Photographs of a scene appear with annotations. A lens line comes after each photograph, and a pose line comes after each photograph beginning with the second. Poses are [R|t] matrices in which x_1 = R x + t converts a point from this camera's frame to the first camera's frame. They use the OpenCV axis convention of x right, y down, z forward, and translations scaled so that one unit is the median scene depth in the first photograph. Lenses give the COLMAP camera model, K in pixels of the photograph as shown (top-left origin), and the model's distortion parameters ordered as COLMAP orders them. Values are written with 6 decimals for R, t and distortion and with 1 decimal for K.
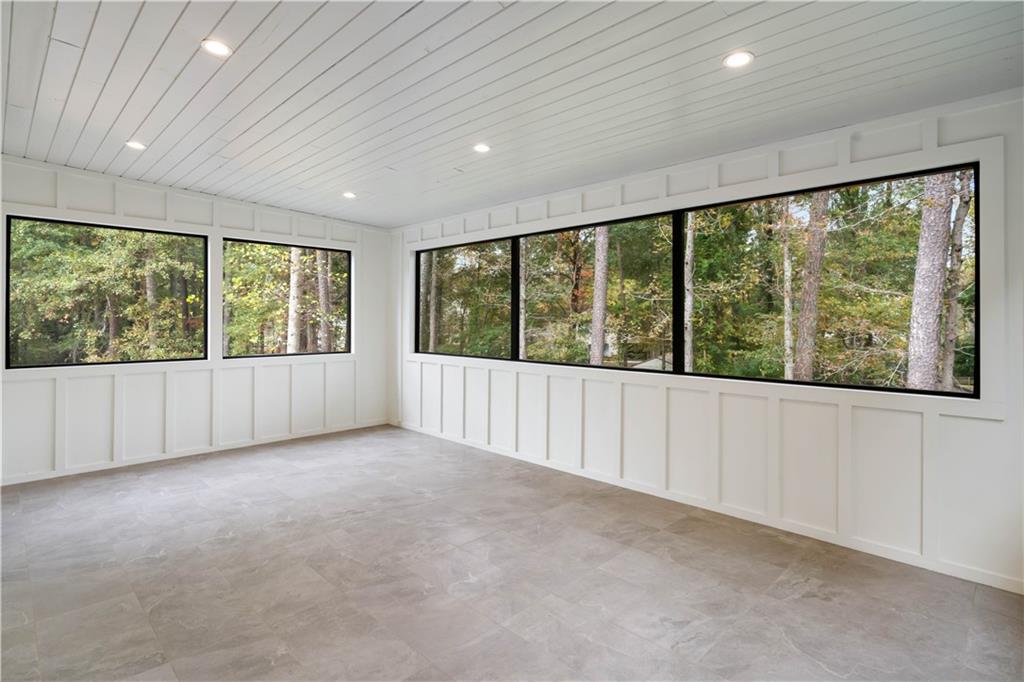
lens RADIAL K [[505.4, 0, 509.1], [0, 505.4, 334.2], [0, 0, 1]] dist [0.000358, -0.000117]
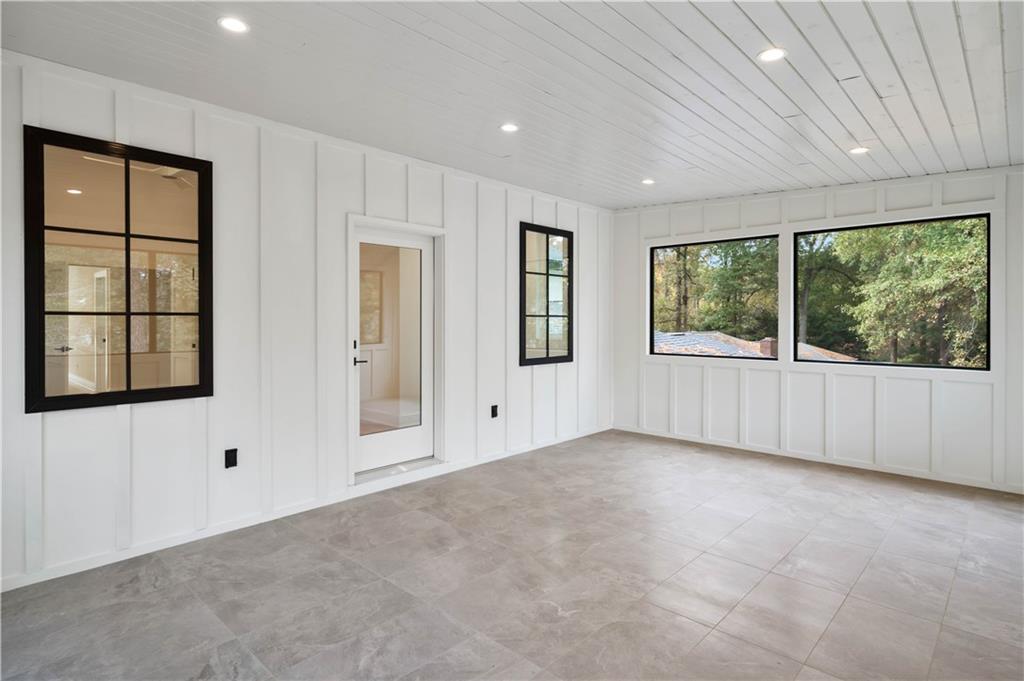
lens RADIAL K [[546.1, 0, 509.8], [0, 546.1, 330.9], [0, 0, 1]] dist [0.000131, -0.000461]
pose [[0.035747, 0.020609, -0.999148, 0.792310], [-0.029521, 0.999373, 0.019558, -0.021988], [0.998925, 0.028797, 0.036333, 0.780822]]
